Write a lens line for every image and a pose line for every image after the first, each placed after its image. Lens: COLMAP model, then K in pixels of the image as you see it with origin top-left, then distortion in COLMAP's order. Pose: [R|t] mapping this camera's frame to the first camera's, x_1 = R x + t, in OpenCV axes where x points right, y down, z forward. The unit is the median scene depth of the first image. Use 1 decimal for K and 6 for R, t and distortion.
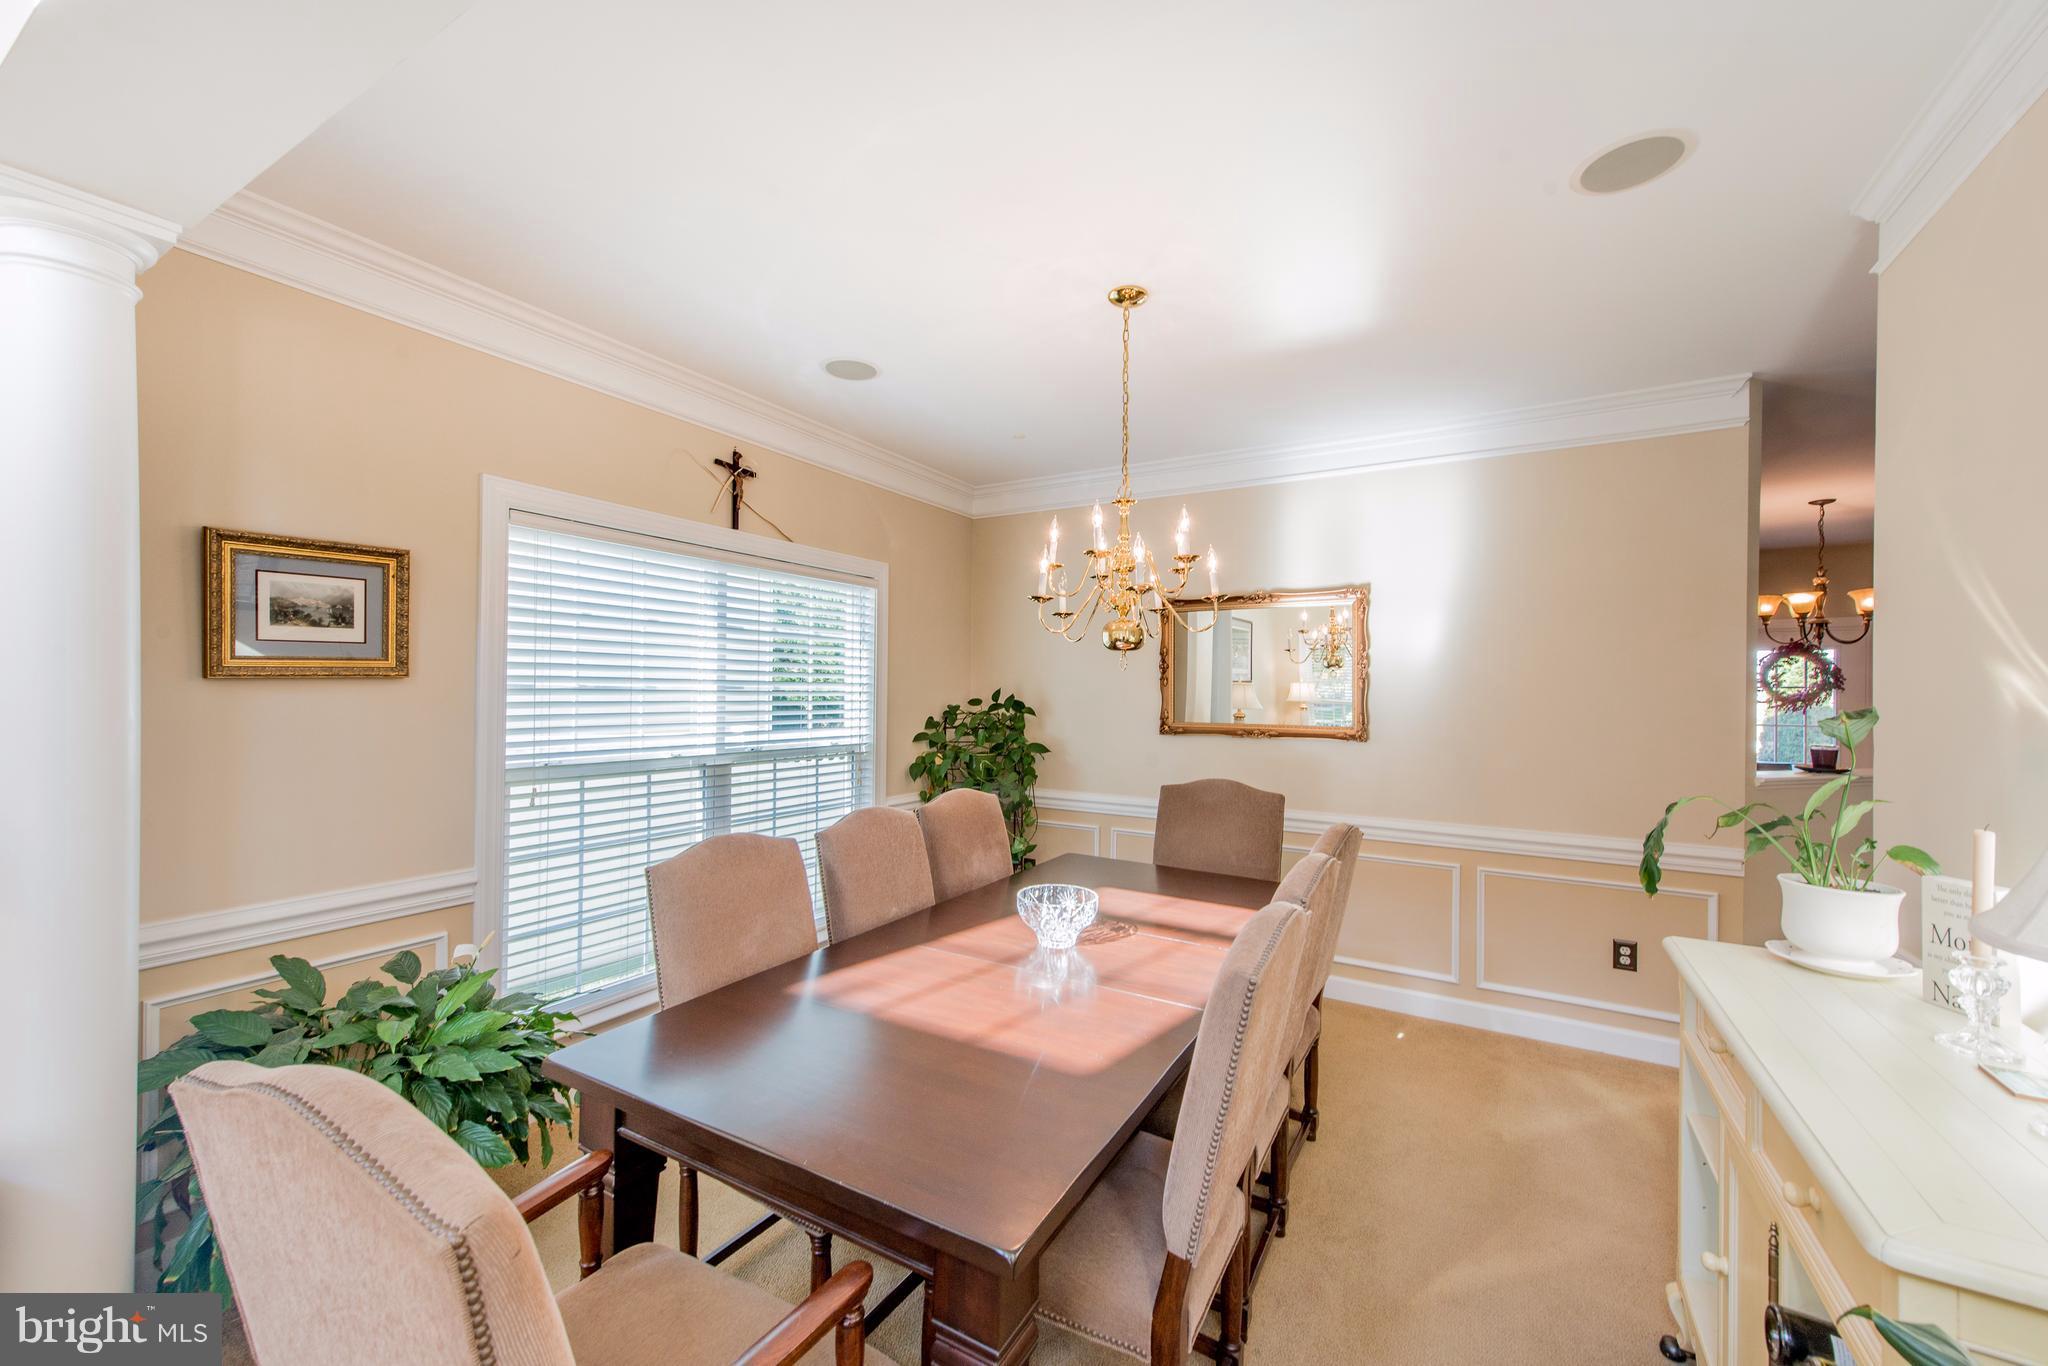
lens RADIAL K [[804.8, 0, 1027.7], [0, 804.8, 683.4], [0, 0, 1]] dist [0.020136, -0.004317]
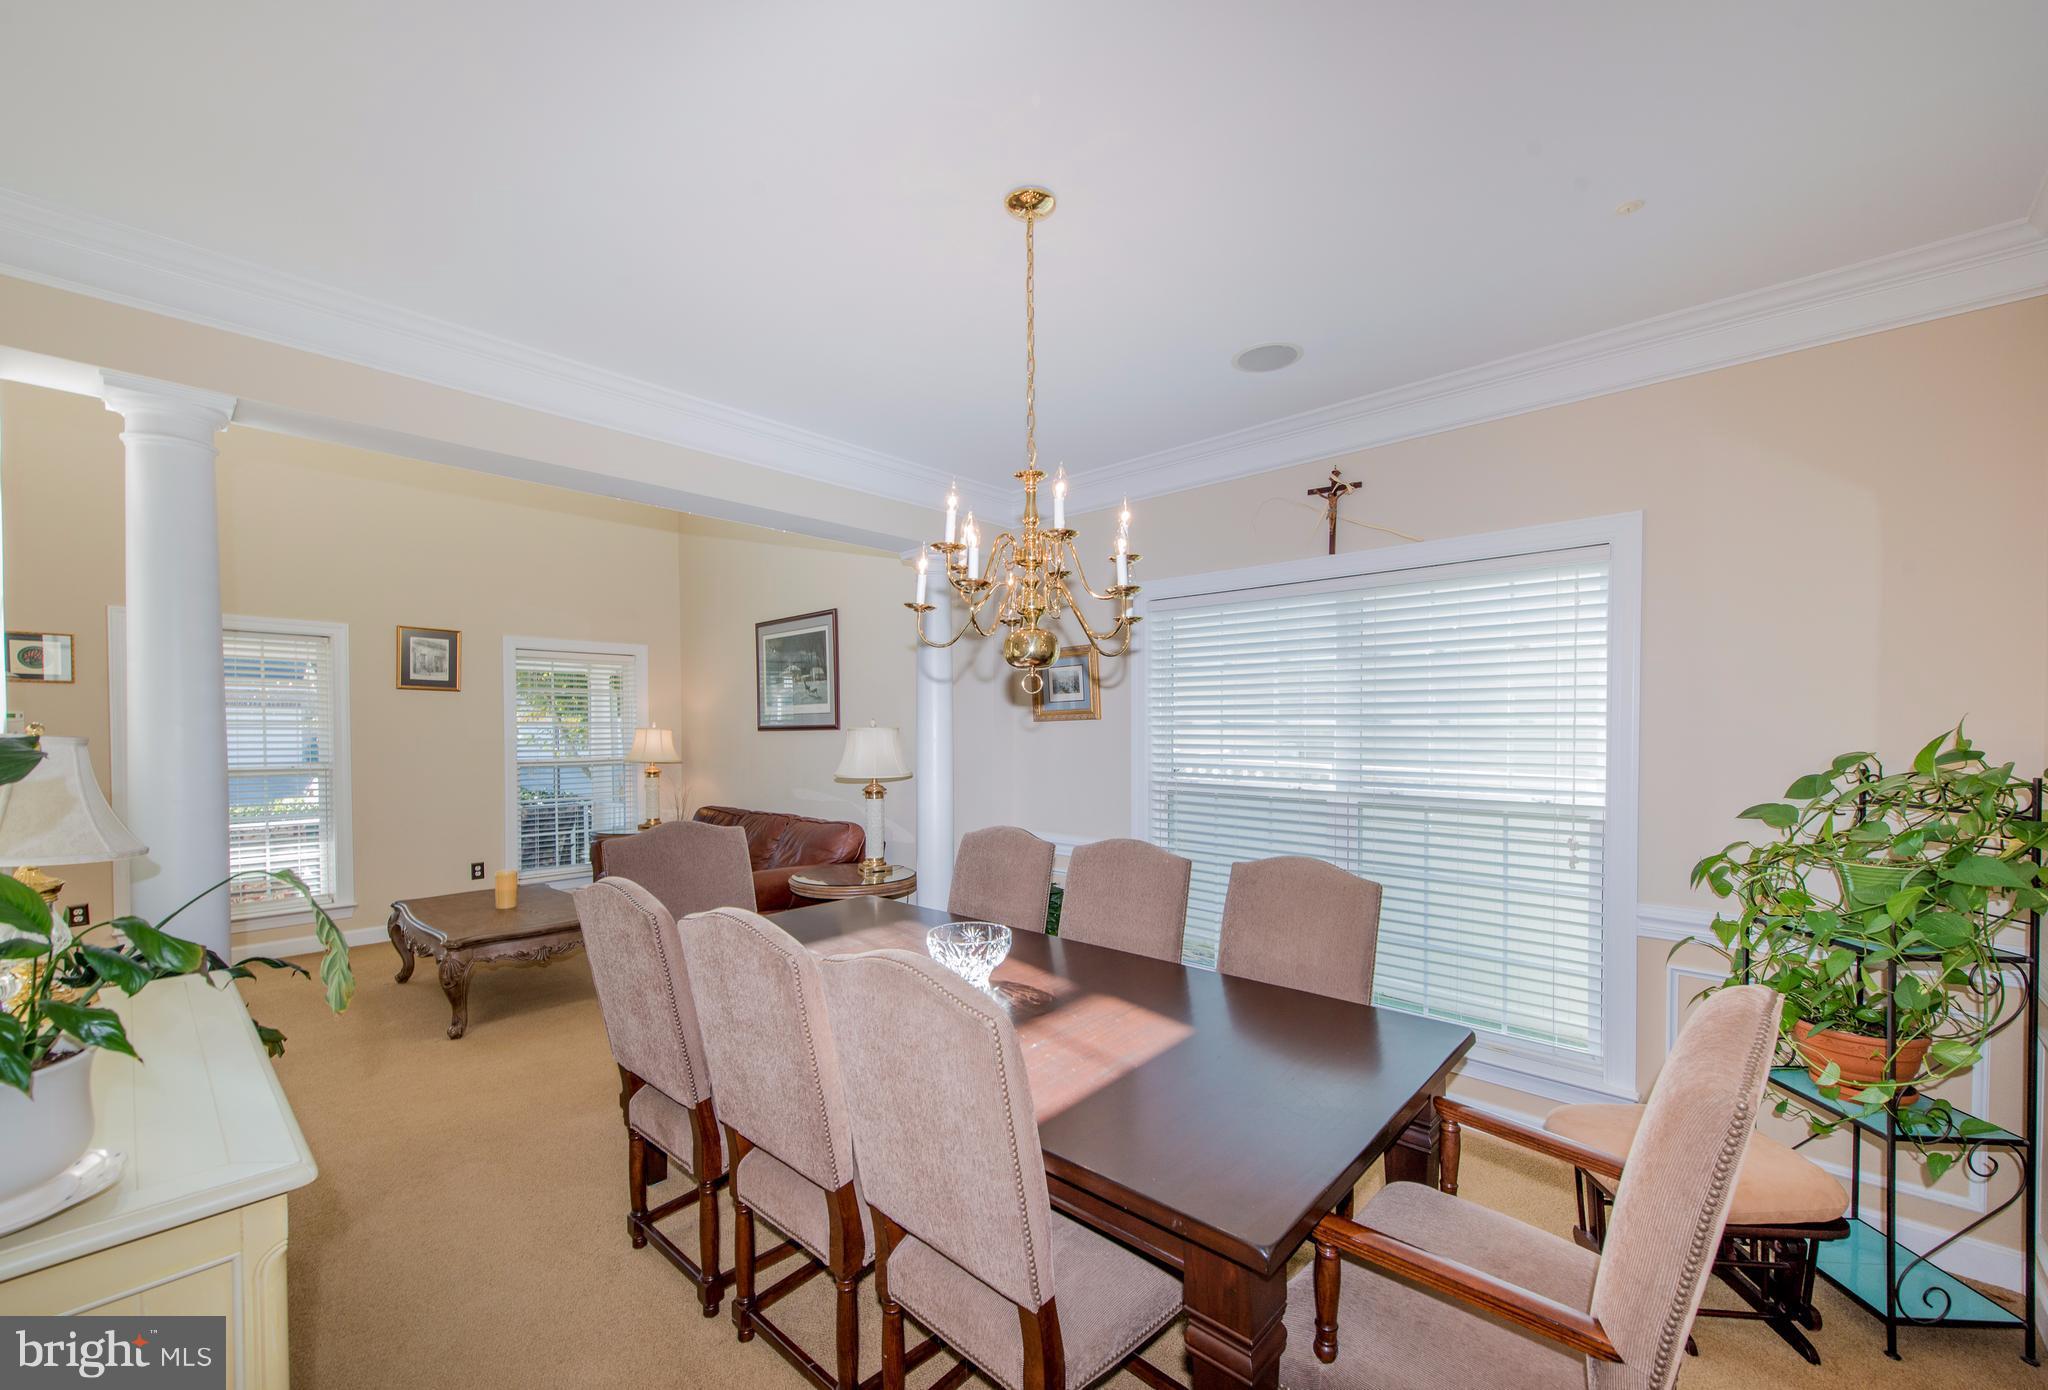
lens RADIAL K [[811.7, 0, 1028.1], [0, 811.7, 752.8], [0, 0, 1]] dist [0.002874, 0.000362]
pose [[-0.208606, 0.028344, -0.977589, 0.574207], [0.012711, 0.999574, 0.026269, 0.010843], [0.977917, -0.006946, -0.208877, 0.750548]]
